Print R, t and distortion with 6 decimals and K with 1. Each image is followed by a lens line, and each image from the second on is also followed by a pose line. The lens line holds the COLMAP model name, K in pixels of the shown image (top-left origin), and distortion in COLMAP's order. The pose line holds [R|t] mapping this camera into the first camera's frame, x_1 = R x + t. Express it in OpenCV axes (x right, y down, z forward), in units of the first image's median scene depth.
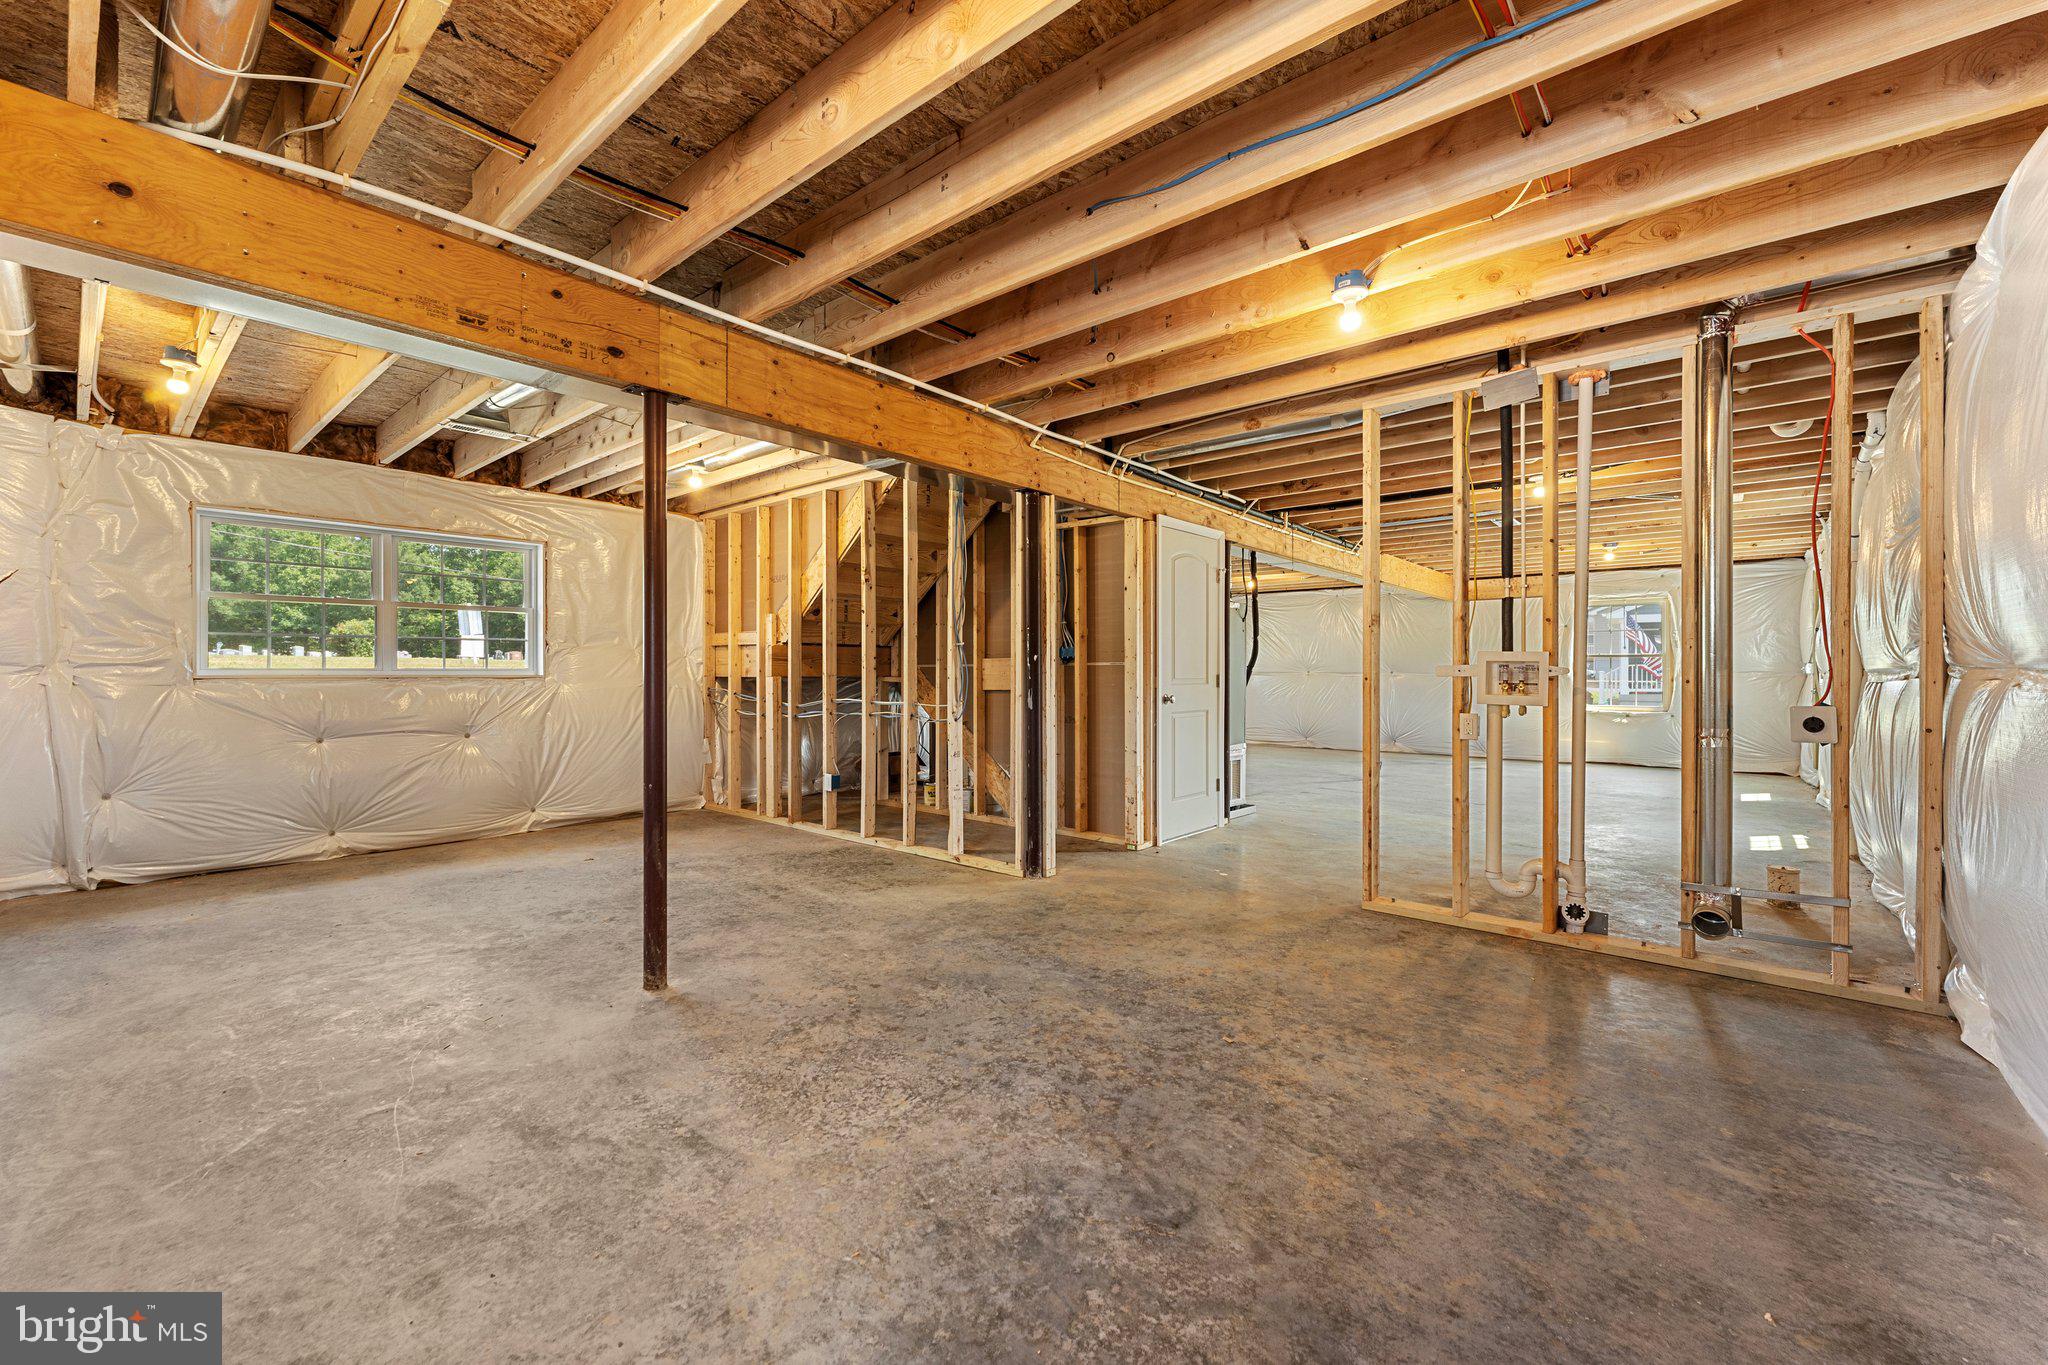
lens RADIAL K [[839.7, 0, 1018.6], [0, 839.7, 675.5], [0, 0, 1]] dist [-0.001767, -0.000685]
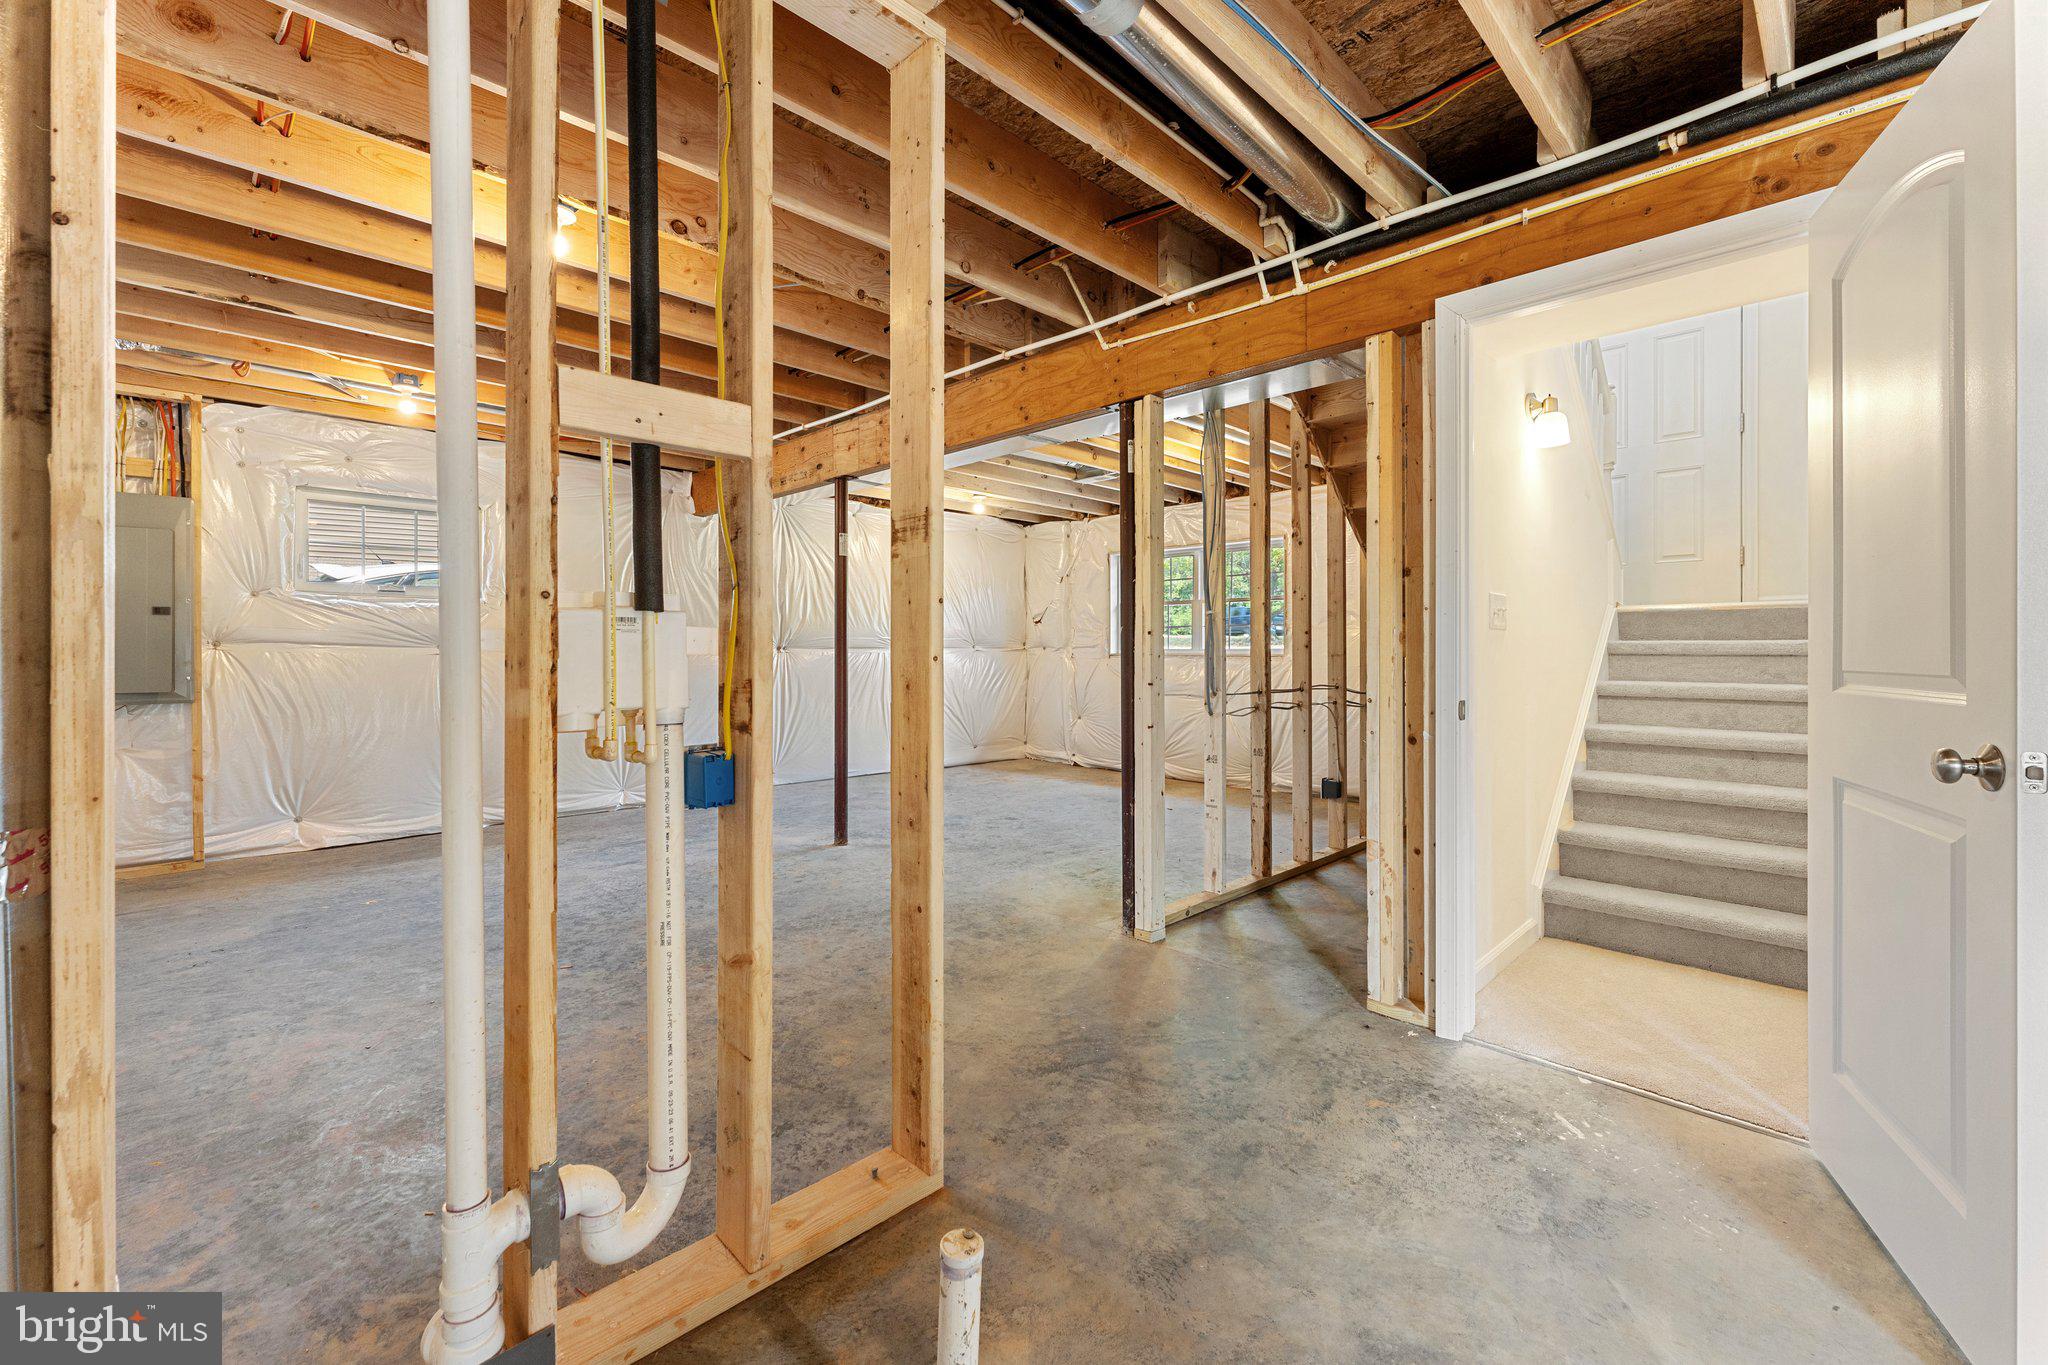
lens RADIAL K [[839.7, 0, 1012.6], [0, 839.7, 667.5], [0, 0, 1]] dist [-0.001767, -0.000685]
pose [[-0.091931, 0.013927, -0.995668, 1.162981], [-0.003895, 0.999890, 0.014346, 0.002290], [0.995758, 0.005197, -0.091866, 1.491457]]
